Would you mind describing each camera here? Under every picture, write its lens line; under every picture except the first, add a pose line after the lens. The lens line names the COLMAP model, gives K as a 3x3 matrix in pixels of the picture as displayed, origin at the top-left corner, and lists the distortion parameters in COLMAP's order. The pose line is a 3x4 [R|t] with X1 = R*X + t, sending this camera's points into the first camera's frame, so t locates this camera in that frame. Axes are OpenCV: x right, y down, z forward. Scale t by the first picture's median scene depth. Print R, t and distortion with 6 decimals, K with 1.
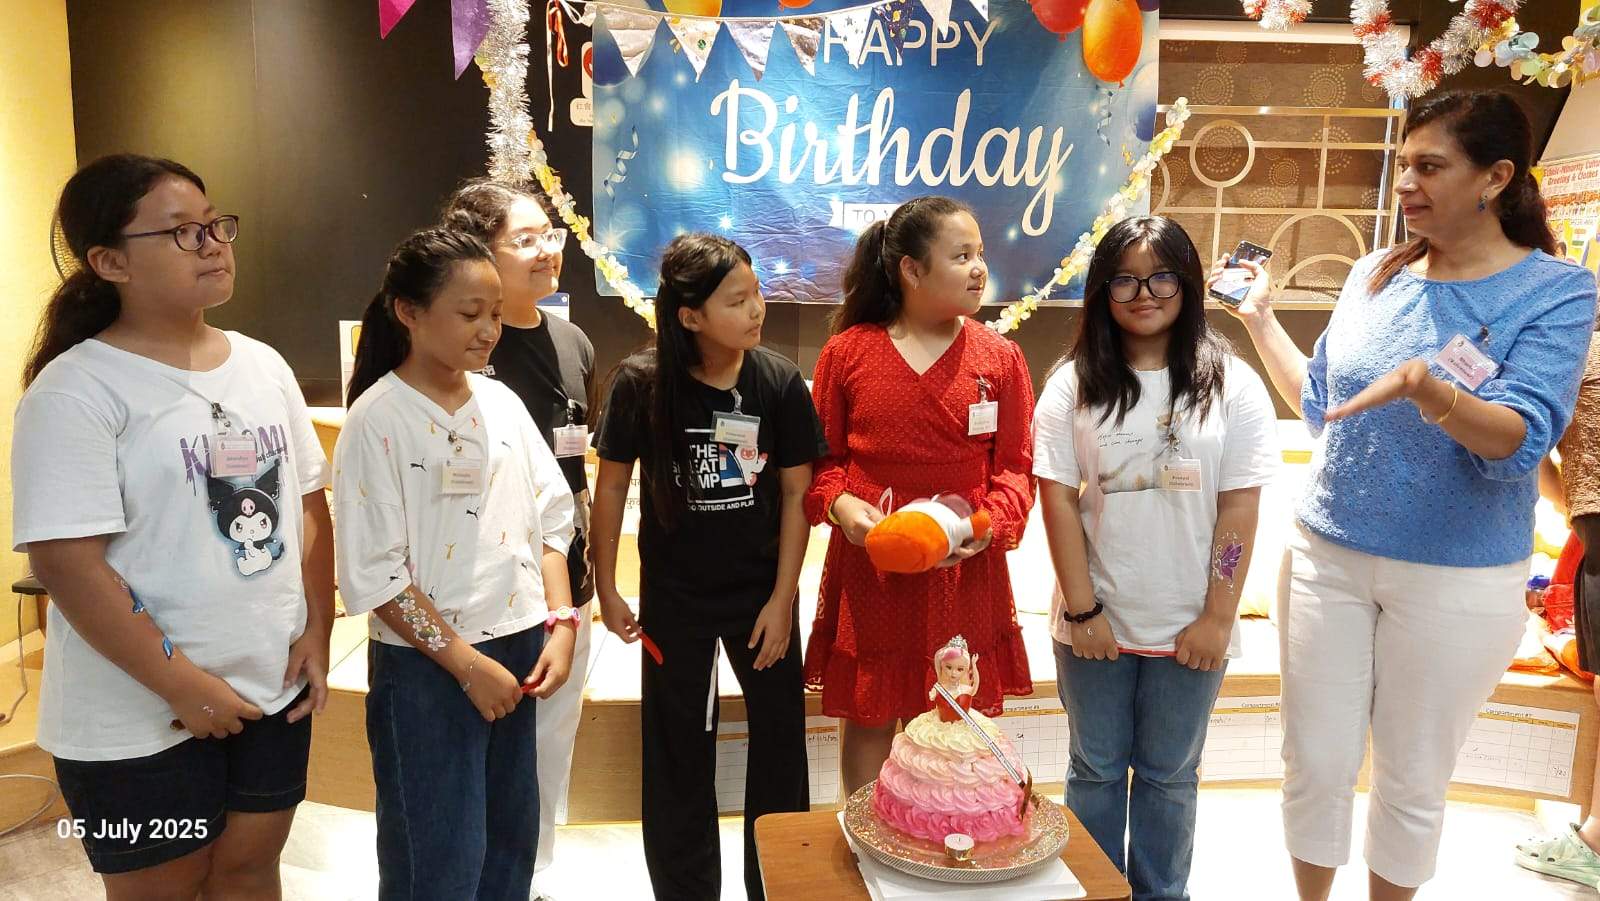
lens RADIAL K [[1157.2, 0, 828.5], [0, 1157.2, 449.0], [0, 0, 1]] dist [0.058513, -0.046370]
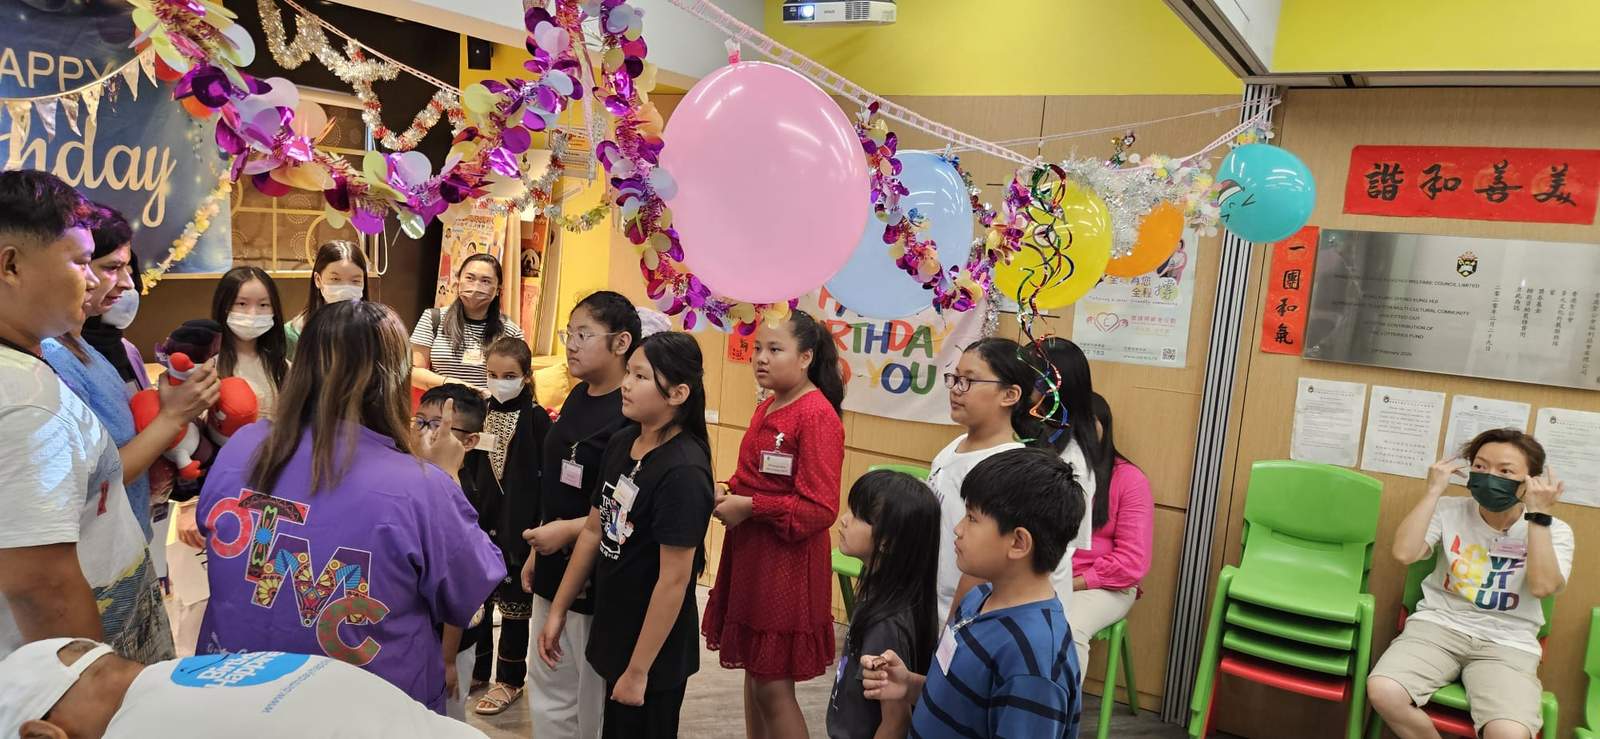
lens RADIAL K [[1054.3, 0, 780.8], [0, 1054.3, 381.9], [0, 0, 1]] dist [0.043861, -0.046749]
pose [[0.540267, -0.102946, 0.835173, -0.477738], [0.055680, 0.994687, 0.086589, -0.074128], [-0.839650, -0.000278, 0.543128, -0.267896]]
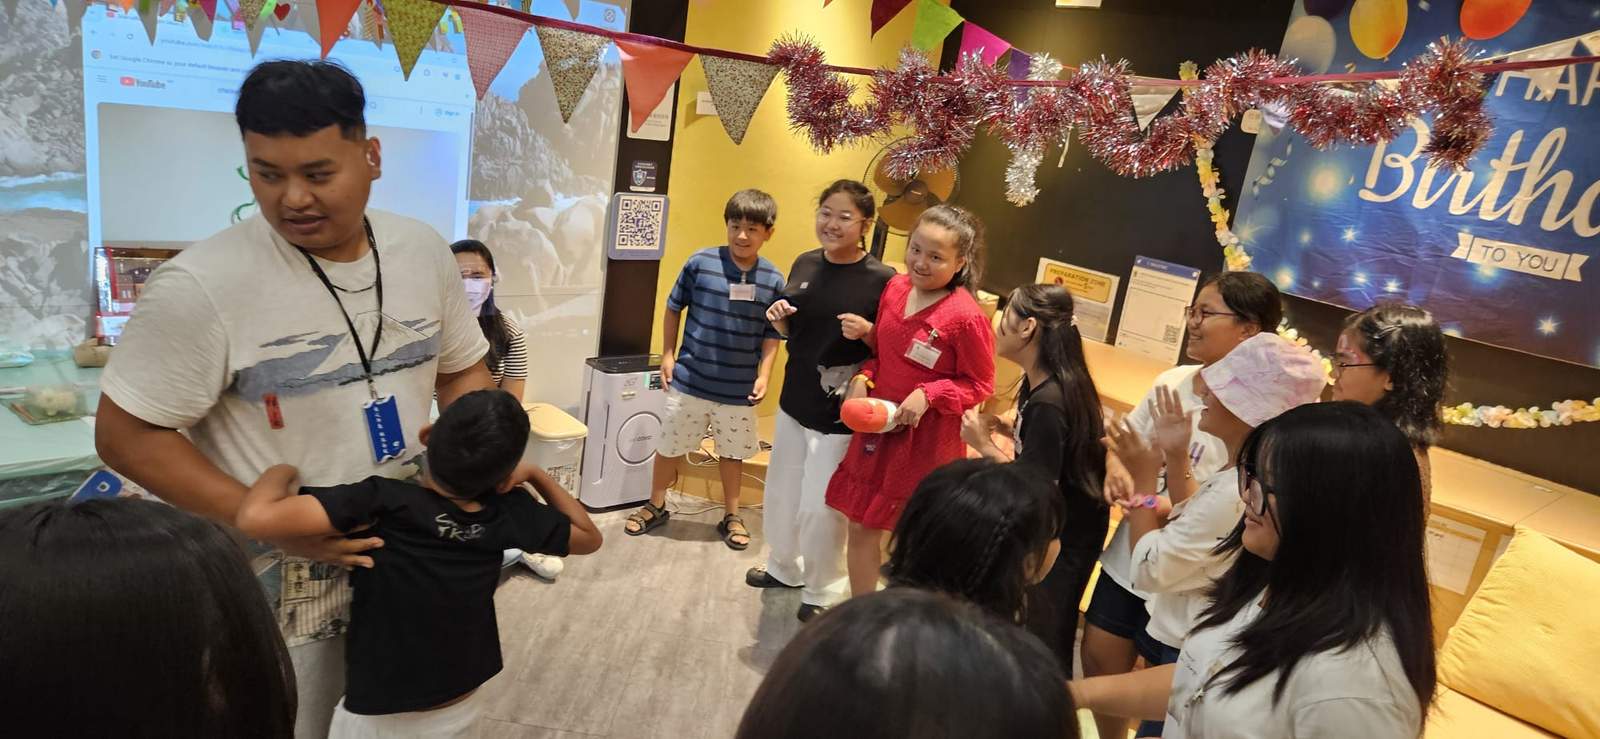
lens RADIAL K [[1054.3, 0, 790.6], [0, 1054.3, 382.1], [0, 0, 1]] dist [0.043861, -0.046749]
pose [[0.622612, 0.279330, -0.730978, 0.349212], [-0.240178, 0.957247, 0.161222, -0.099868], [0.744761, 0.075186, 0.663082, -0.028209]]
